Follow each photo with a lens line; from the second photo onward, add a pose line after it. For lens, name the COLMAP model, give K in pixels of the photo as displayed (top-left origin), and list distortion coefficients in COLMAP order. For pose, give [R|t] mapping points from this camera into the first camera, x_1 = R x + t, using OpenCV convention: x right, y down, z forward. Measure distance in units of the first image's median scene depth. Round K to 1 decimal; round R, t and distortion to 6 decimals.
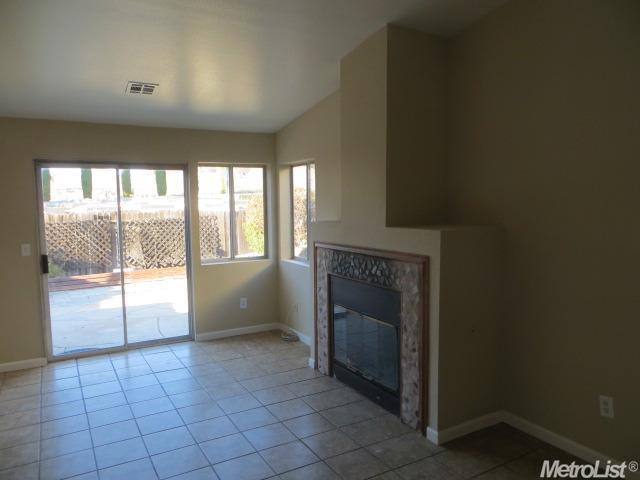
lens RADIAL K [[478.0, 0, 320.7], [0, 478.0, 238.4], [0, 0, 1]] dist [-0.010616, 0.002702]
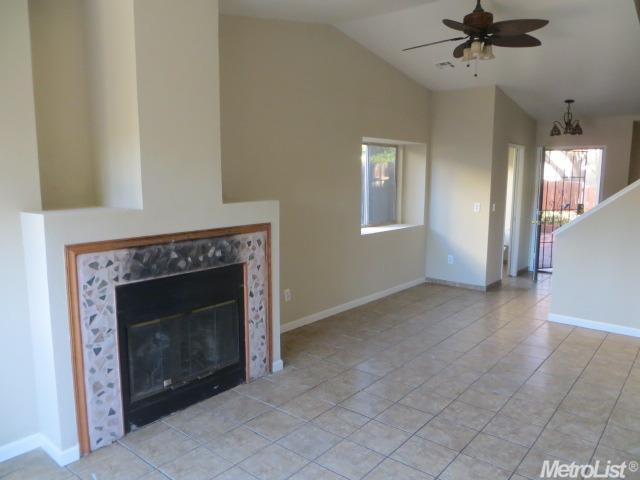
lens RADIAL K [[478.0, 0, 320.2], [0, 478.0, 241.8], [0, 0, 1]] dist [-0.010616, 0.002702]
pose [[-0.352581, -0.116138, 0.928546, -0.842857], [0.080659, 0.984804, 0.153802, -0.080471], [-0.932299, 0.129124, -0.337856, 1.162502]]
